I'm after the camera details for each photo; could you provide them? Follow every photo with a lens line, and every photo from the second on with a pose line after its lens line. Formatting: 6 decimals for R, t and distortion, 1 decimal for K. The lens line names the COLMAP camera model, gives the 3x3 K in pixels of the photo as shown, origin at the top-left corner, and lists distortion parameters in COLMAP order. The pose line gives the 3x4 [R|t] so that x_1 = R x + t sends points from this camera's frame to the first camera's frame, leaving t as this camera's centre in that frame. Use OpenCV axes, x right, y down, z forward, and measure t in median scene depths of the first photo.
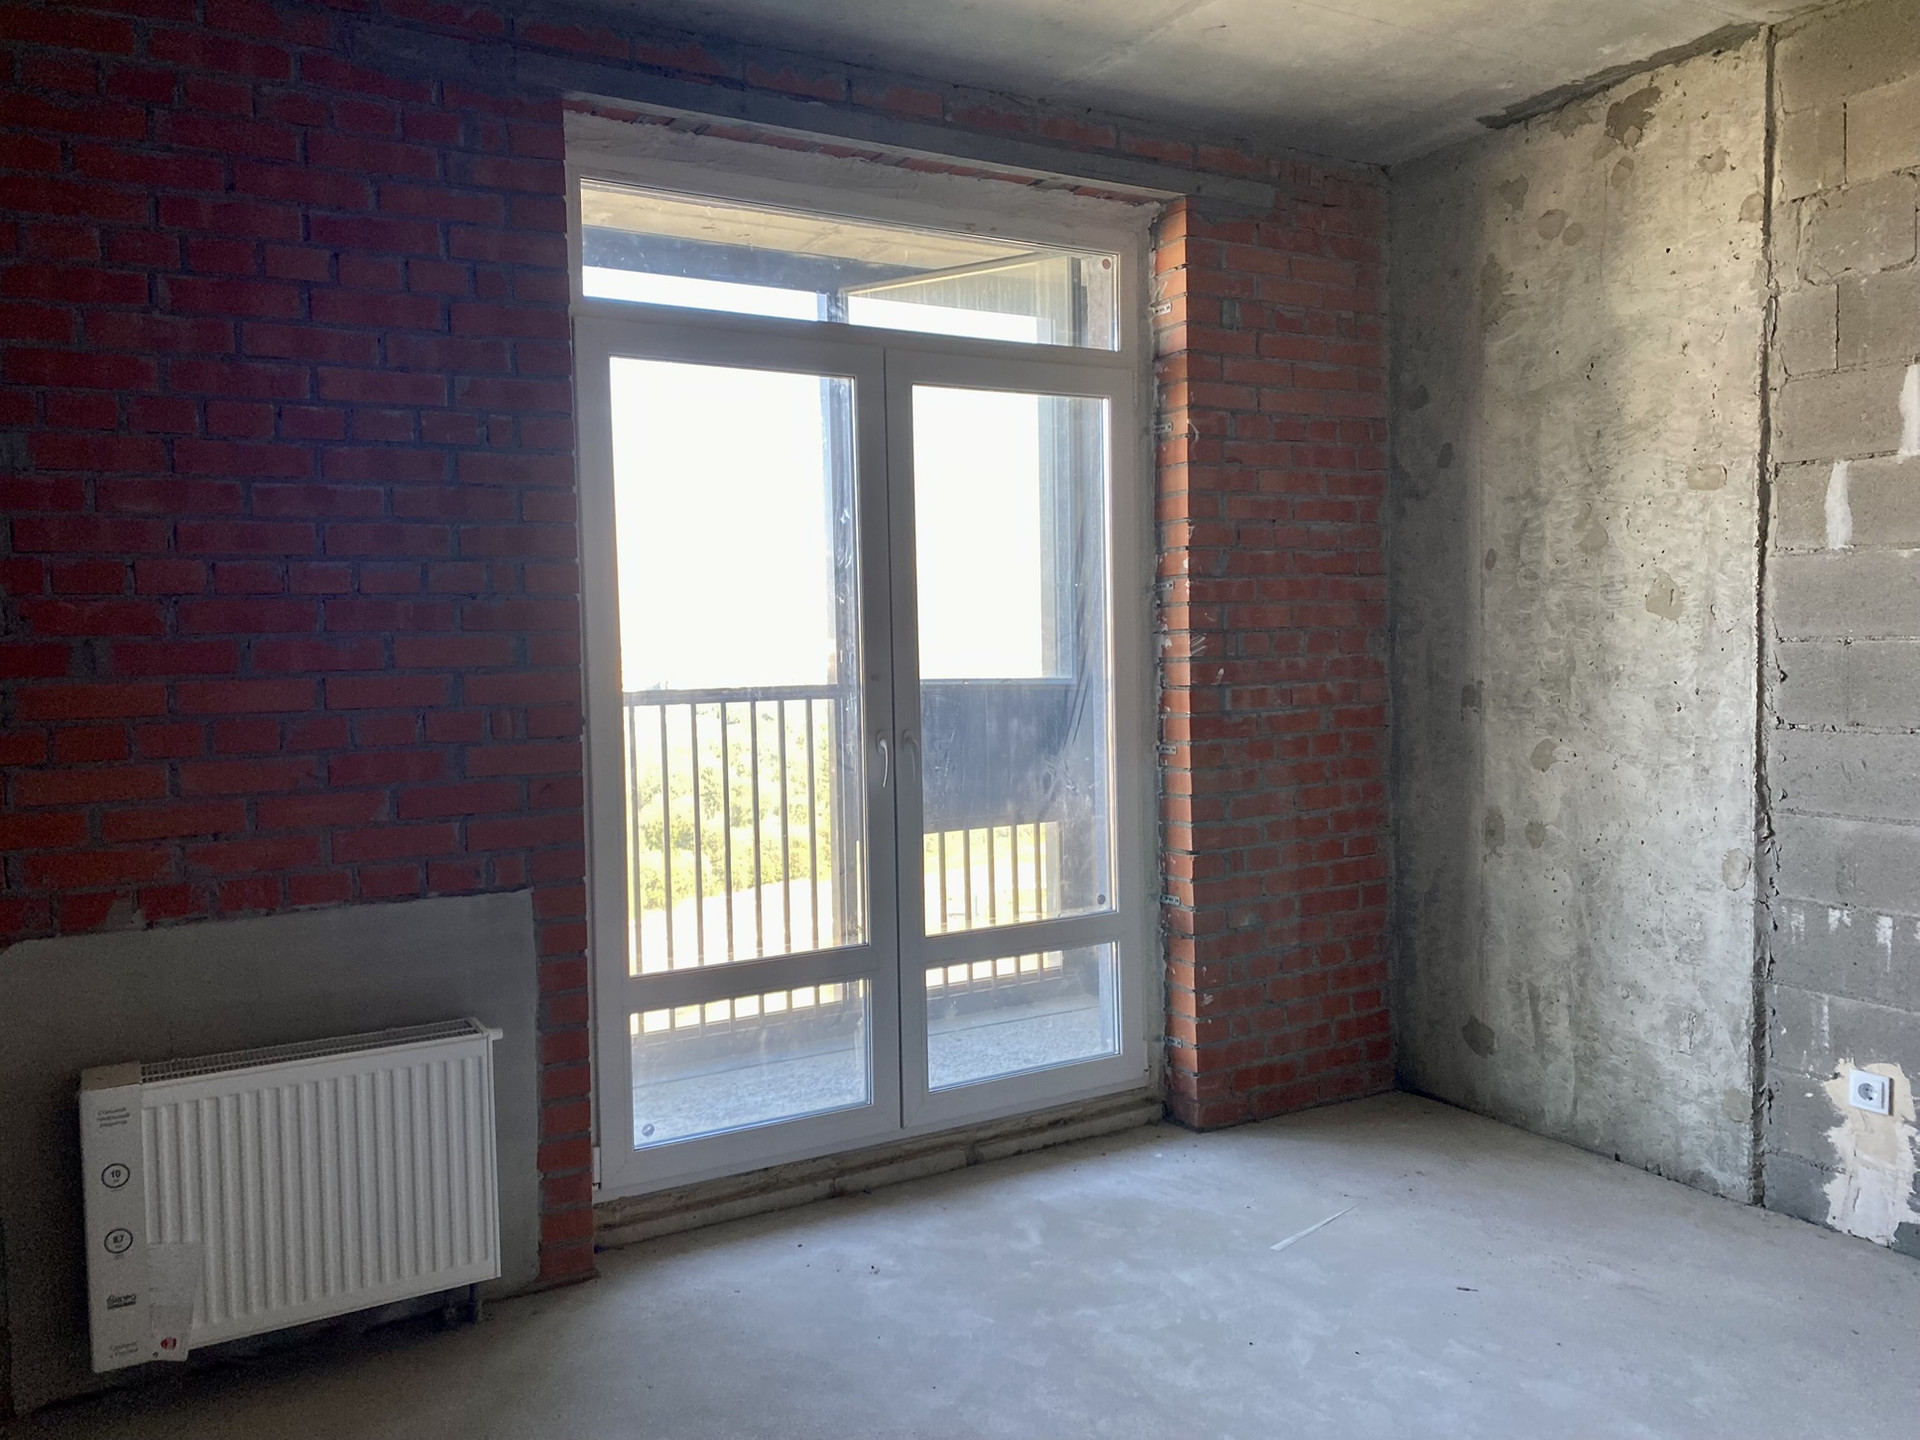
lens RADIAL K [[1475.3, 0, 952.8], [0, 1475.3, 722.7], [0, 0, 1]] dist [0.028599, -0.026580]
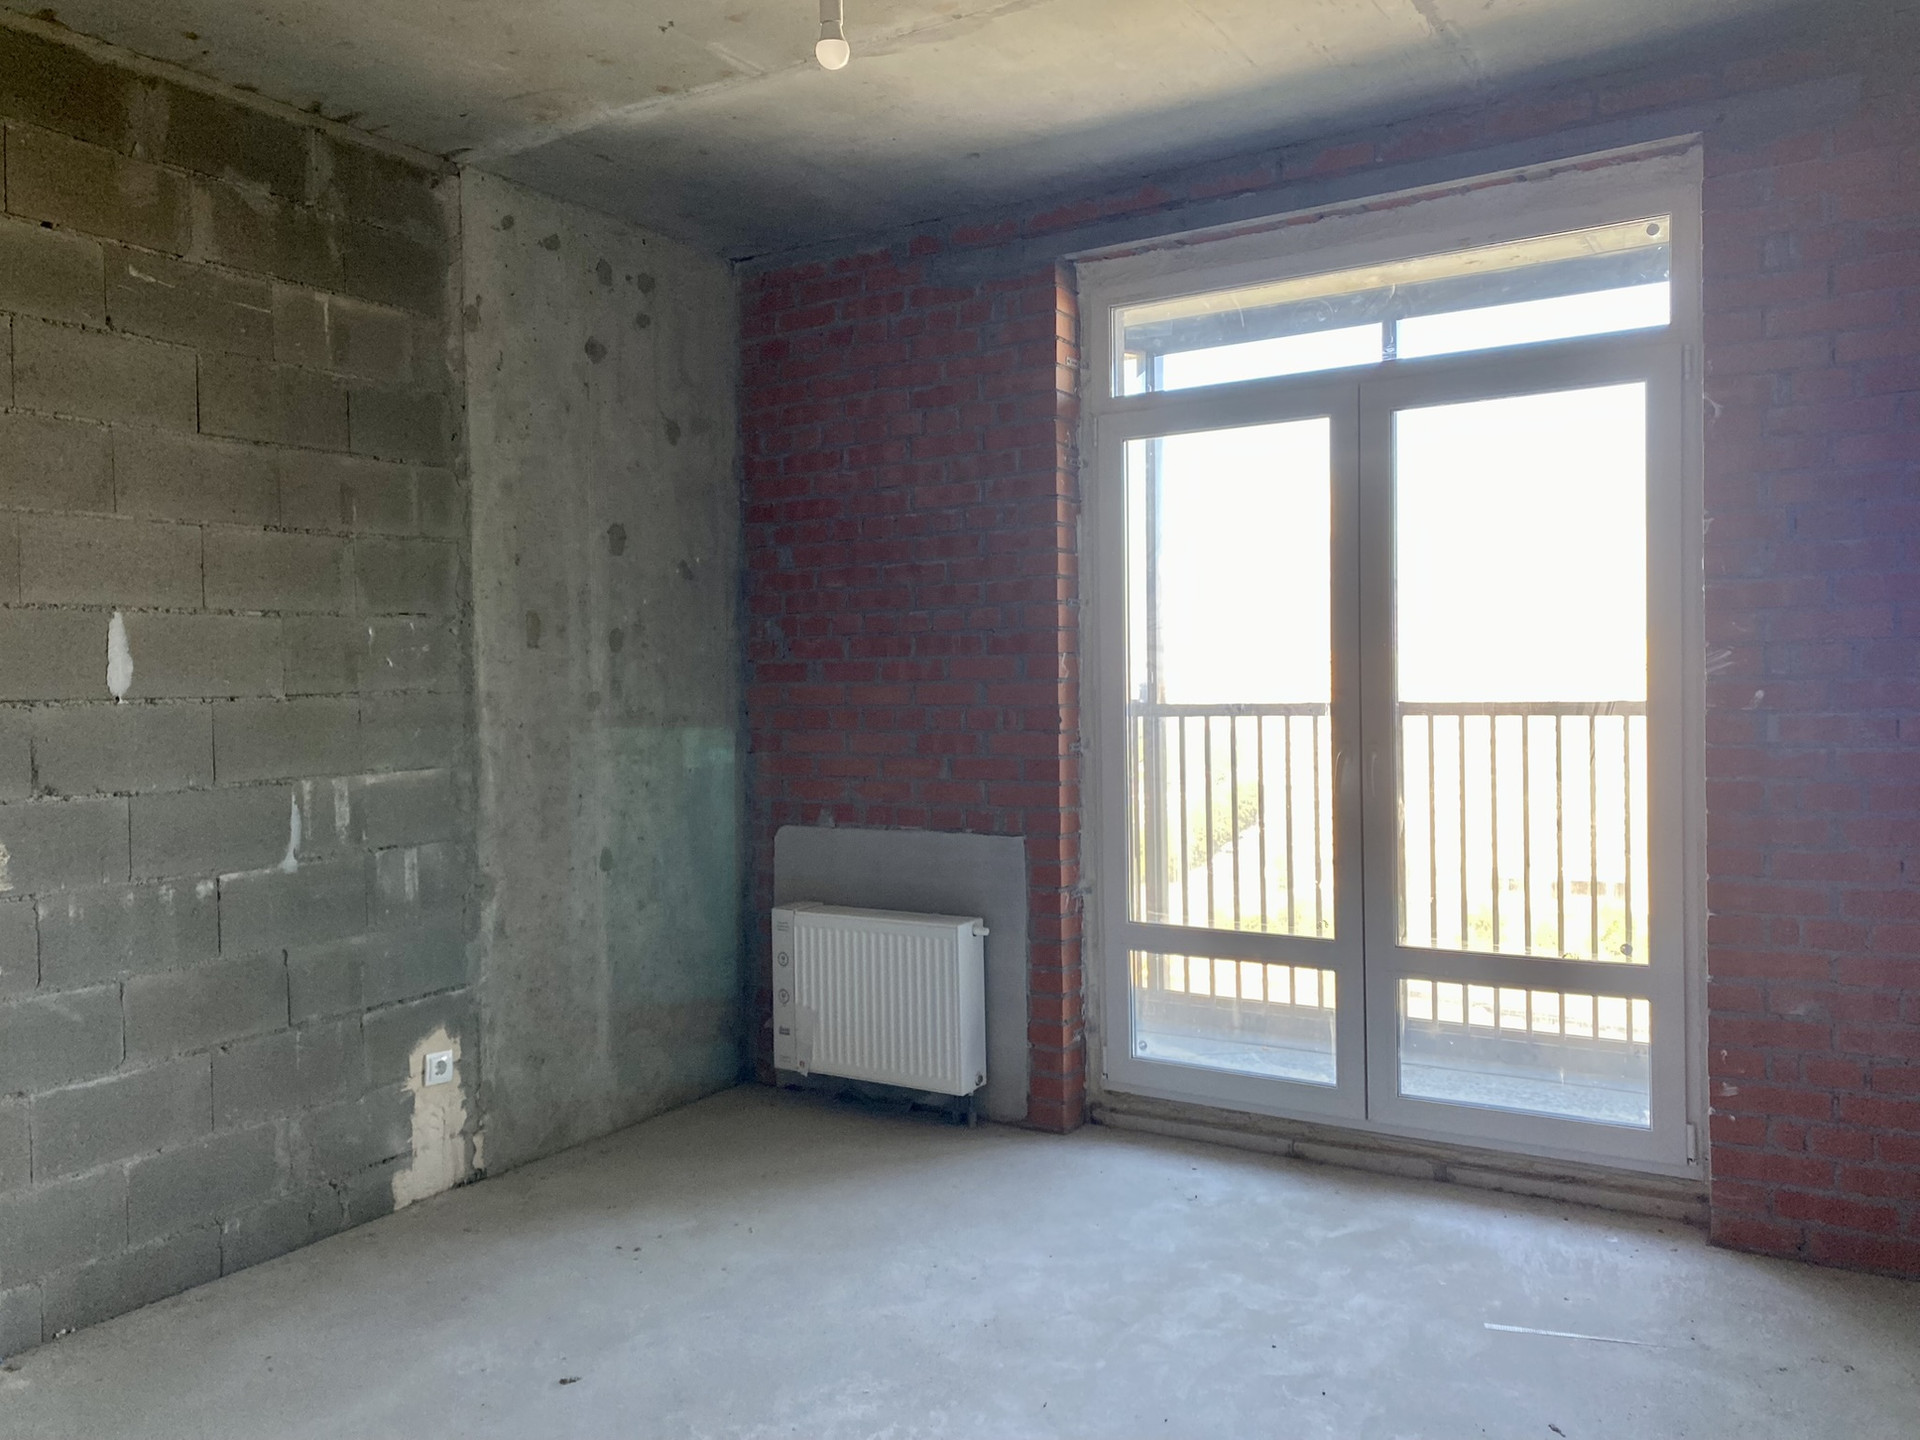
lens RADIAL K [[1475.3, 0, 952.8], [0, 1475.3, 722.7], [0, 0, 1]] dist [0.028599, -0.026580]
pose [[0.460847, 0.038551, -0.886642, 0.807523], [-0.042779, 0.998860, 0.021196, -0.019098], [0.886448, 0.028161, 0.461971, 0.259930]]
